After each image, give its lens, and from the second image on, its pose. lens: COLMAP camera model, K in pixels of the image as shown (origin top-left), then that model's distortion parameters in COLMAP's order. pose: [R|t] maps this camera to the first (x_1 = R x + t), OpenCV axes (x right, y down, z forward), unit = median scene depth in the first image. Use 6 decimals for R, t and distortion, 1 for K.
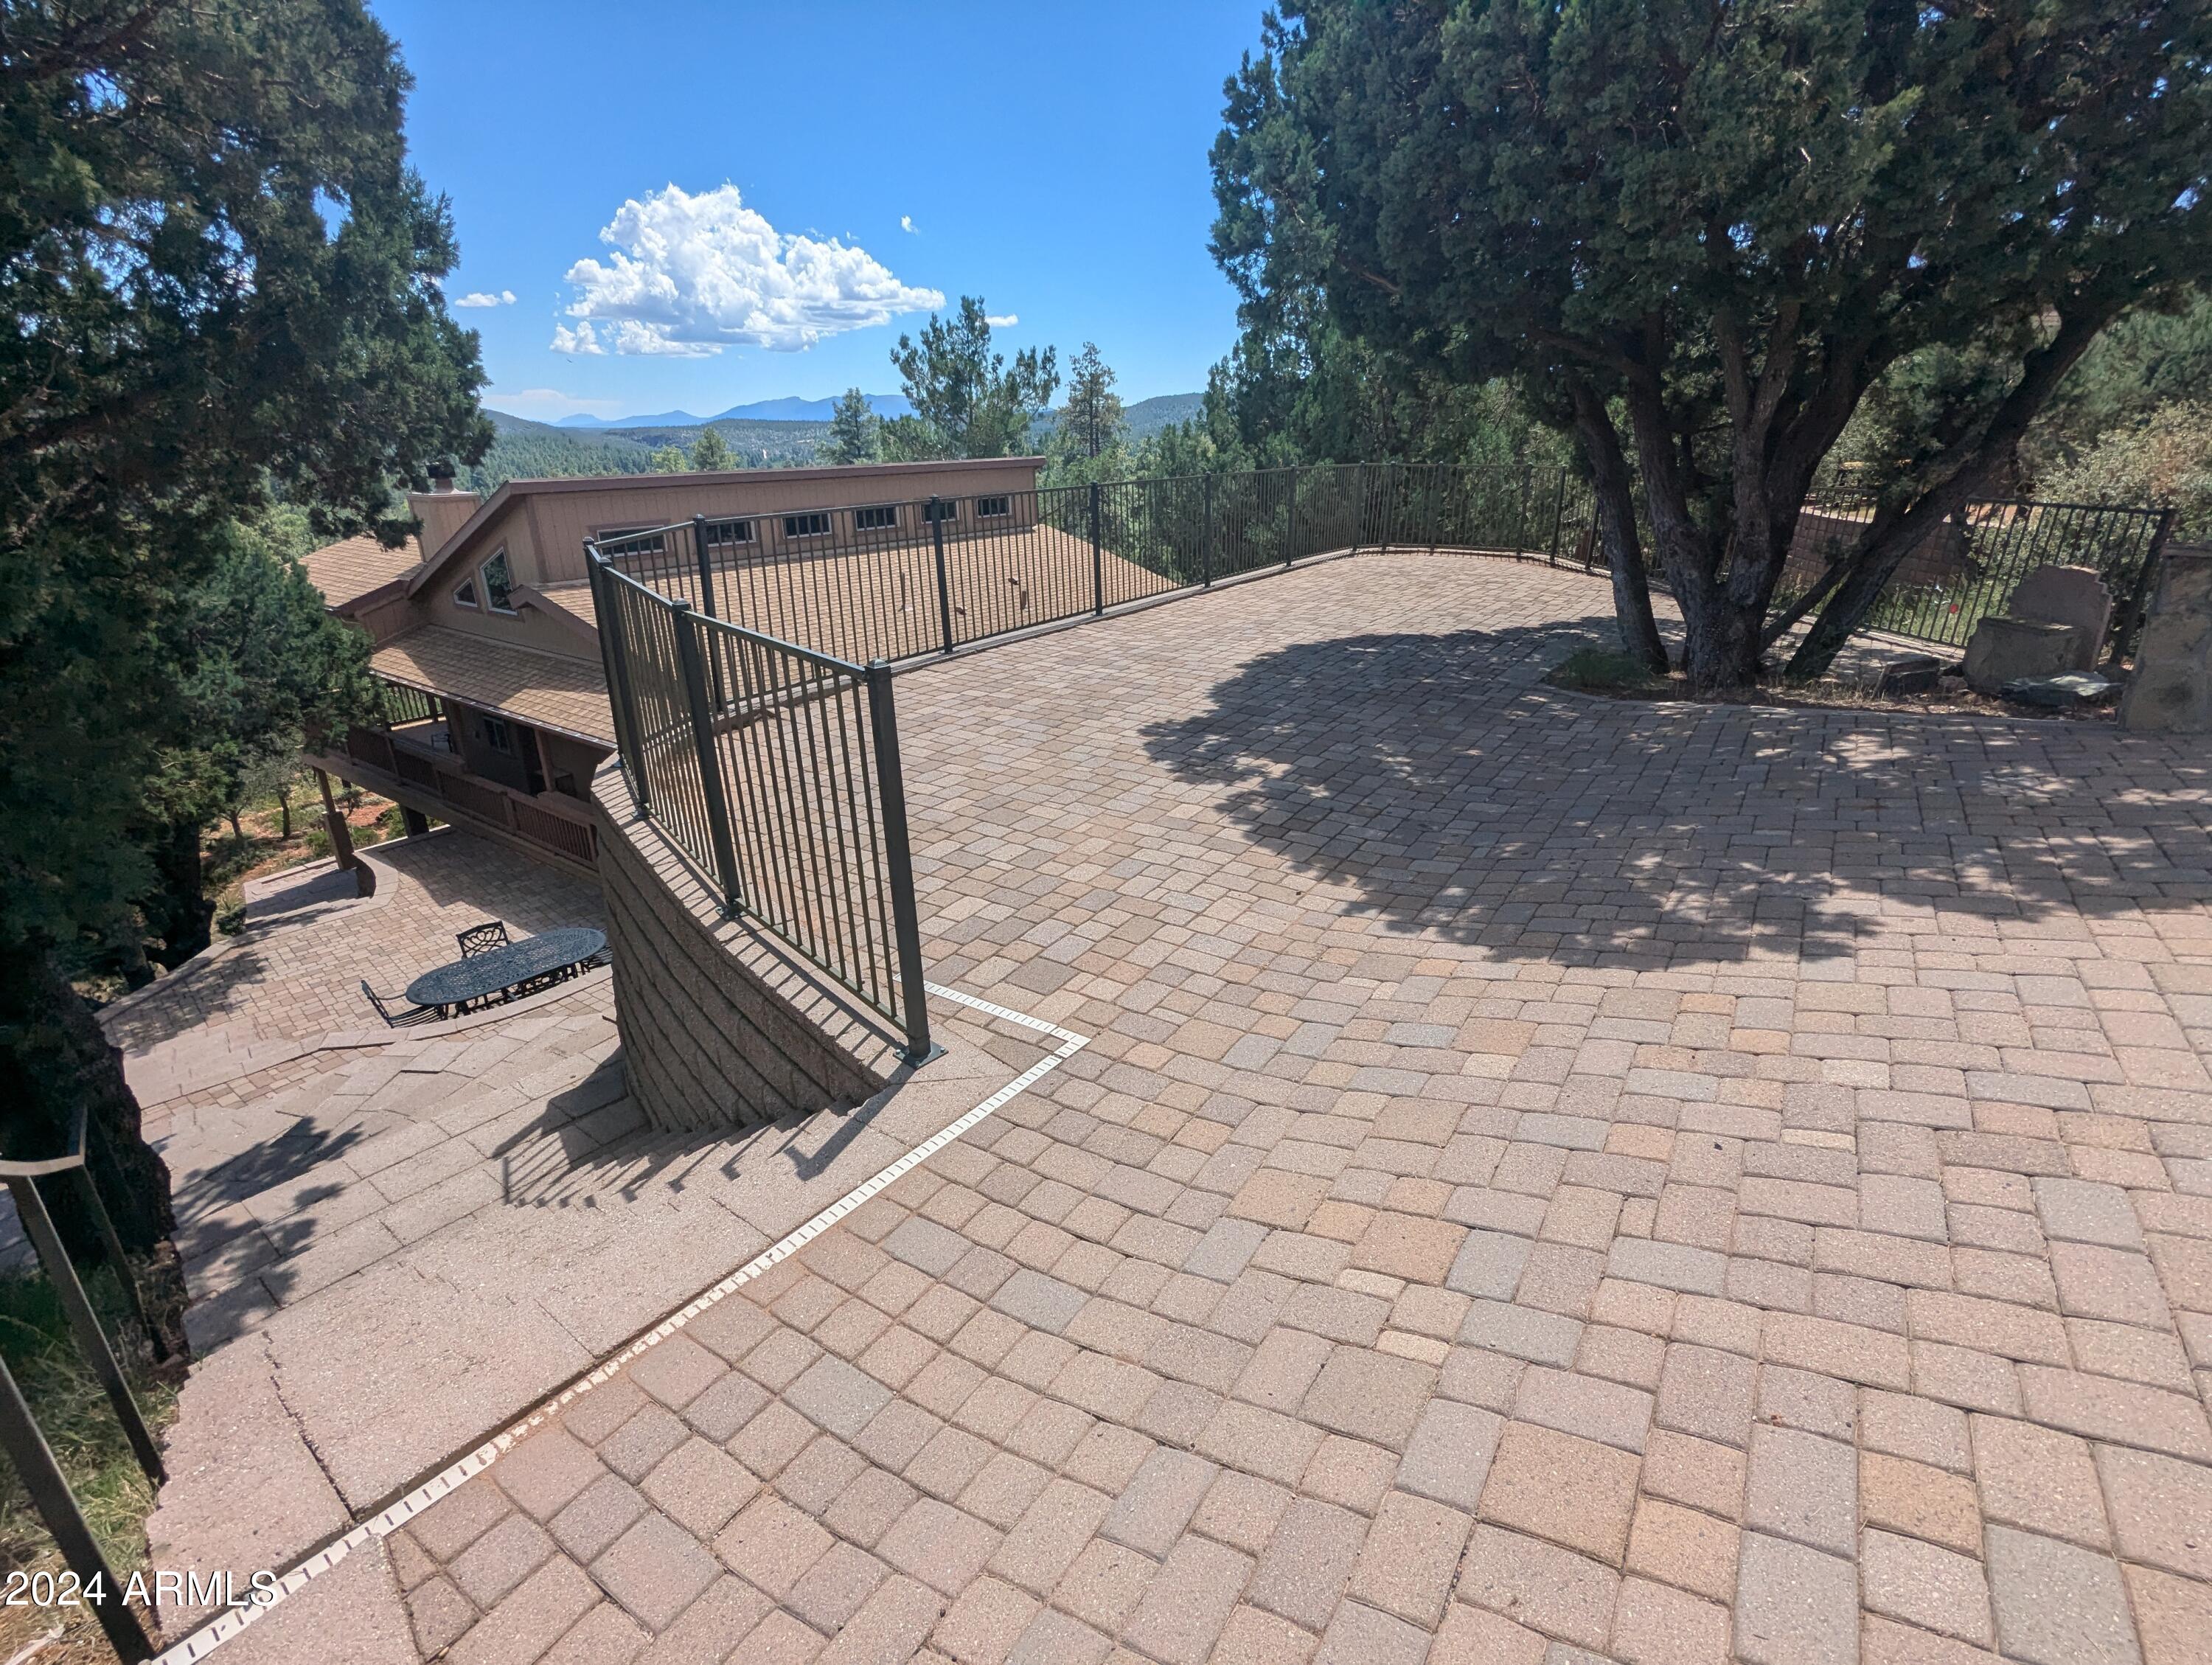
lens RADIAL K [[1049.8, 0, 1106.0], [0, 1049.8, 832.5], [0, 0, 1]] dist [0.003201, 0.000441]
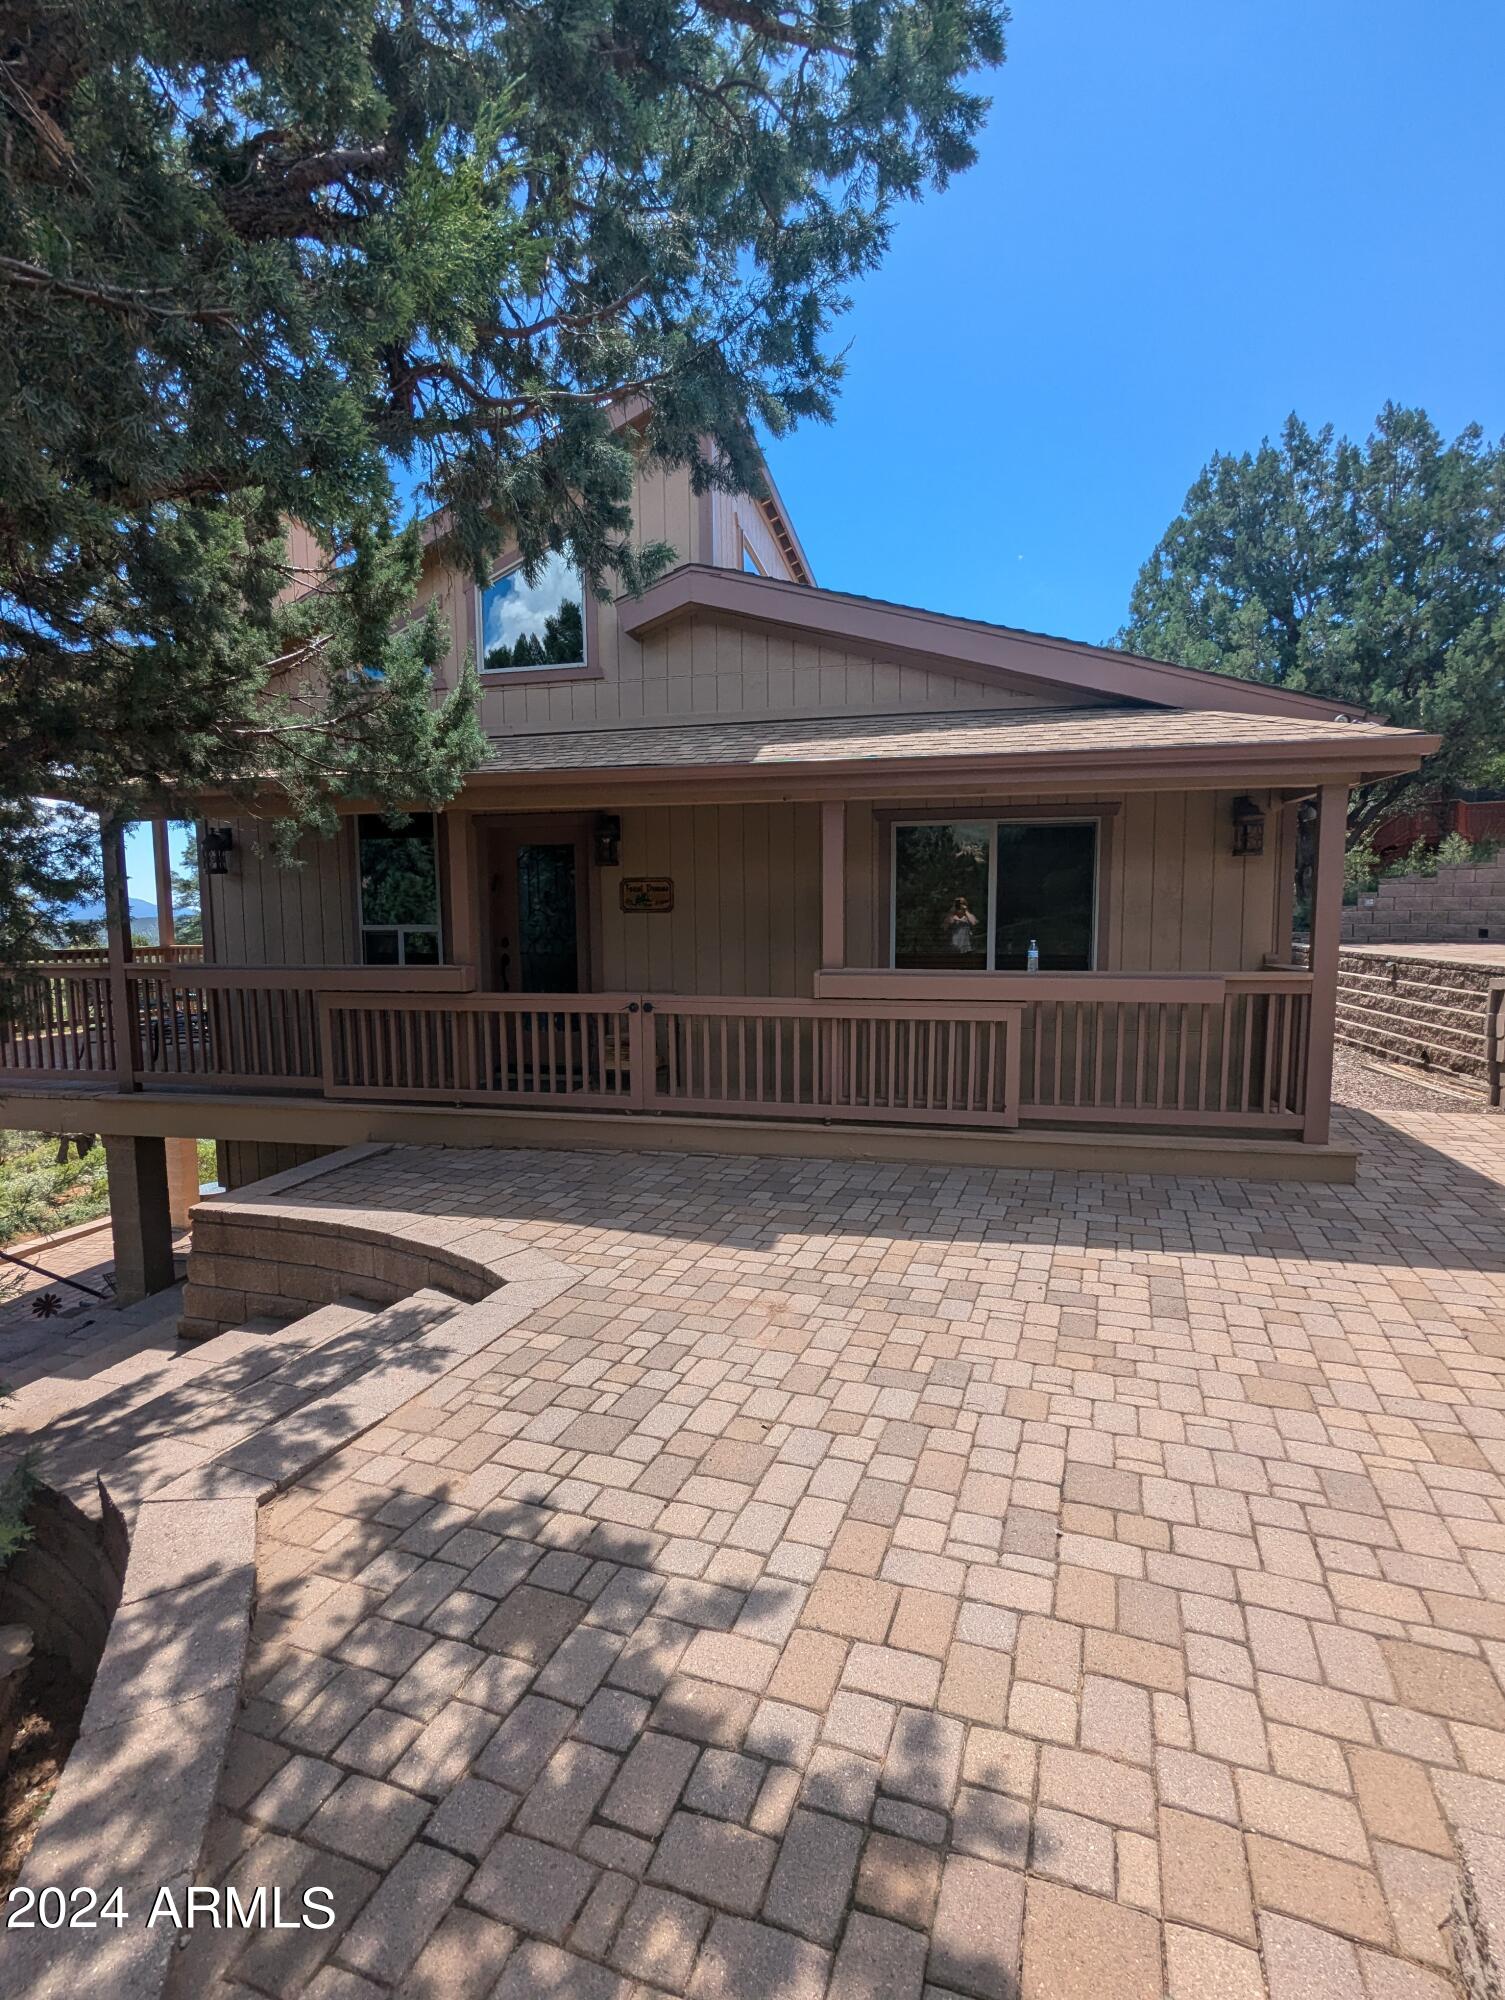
lens RADIAL K [[949.2, 0, 752.5], [0, 949.2, 1000.0], [0, 0, 1]] dist [0.003201, 0.000441]
pose [[0.920654, -0.042919, 0.388014, -0.822020], [0.149514, 0.956916, -0.248911, 0.076027], [-0.360614, 0.287175, 0.887405, 0.774411]]
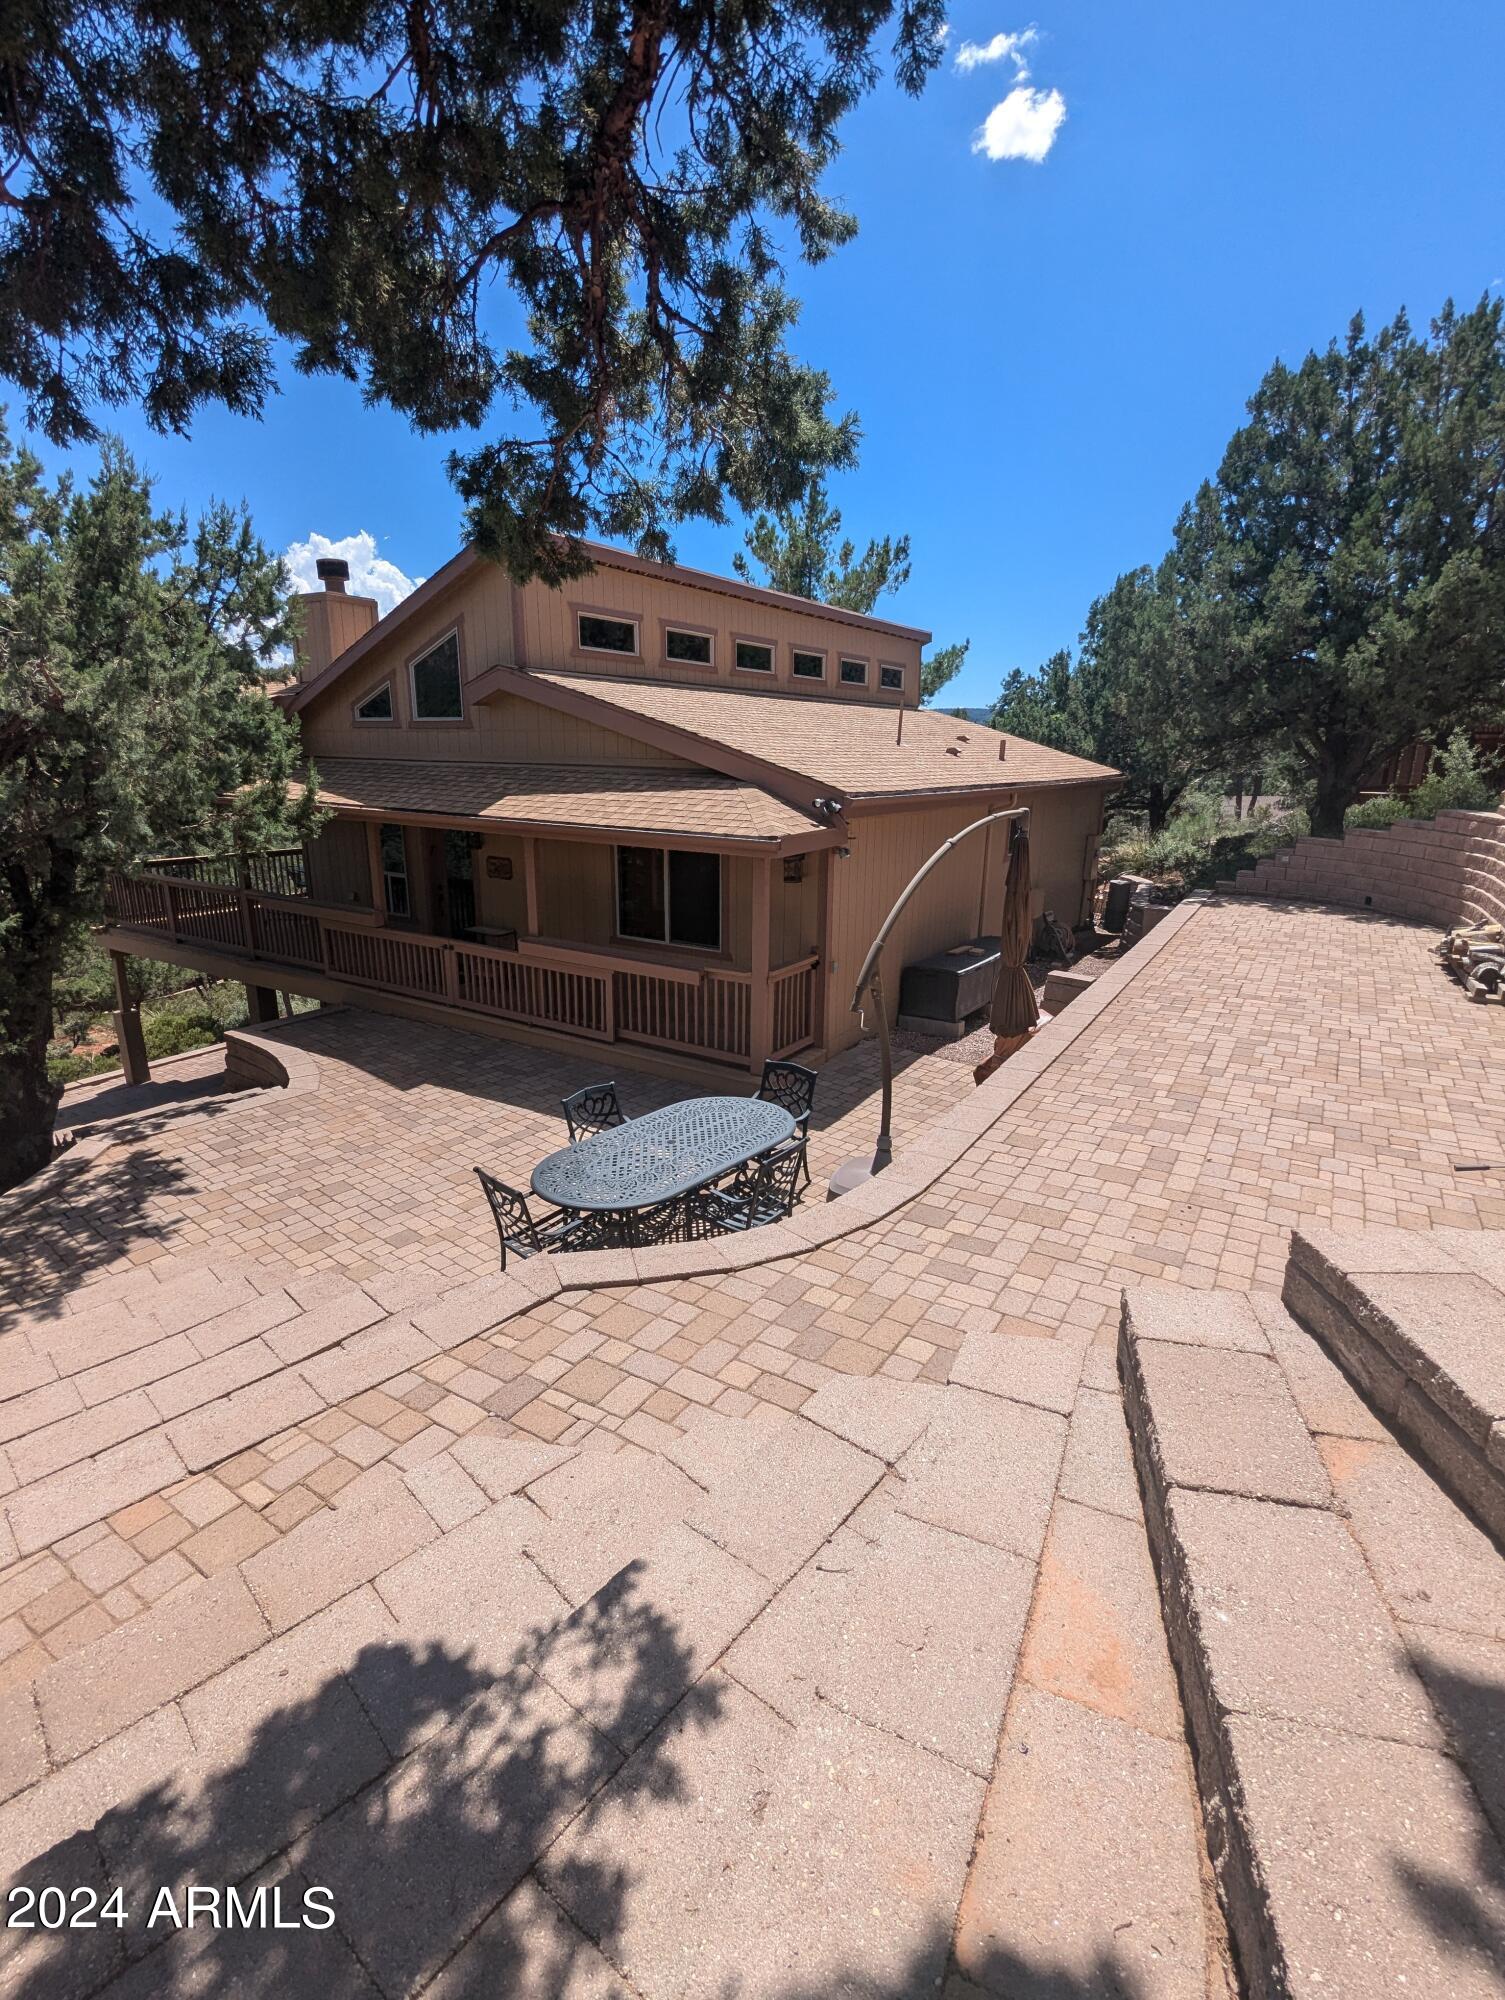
lens RADIAL K [[949.2, 0, 752.5], [0, 949.2, 1000.0], [0, 0, 1]] dist [0.003201, 0.000441]
pose [[0.998602, -0.003198, 0.052764, -0.477314], [0.008698, 0.994504, -0.104333, 0.086439], [-0.052140, 0.104646, 0.993142, 0.396690]]
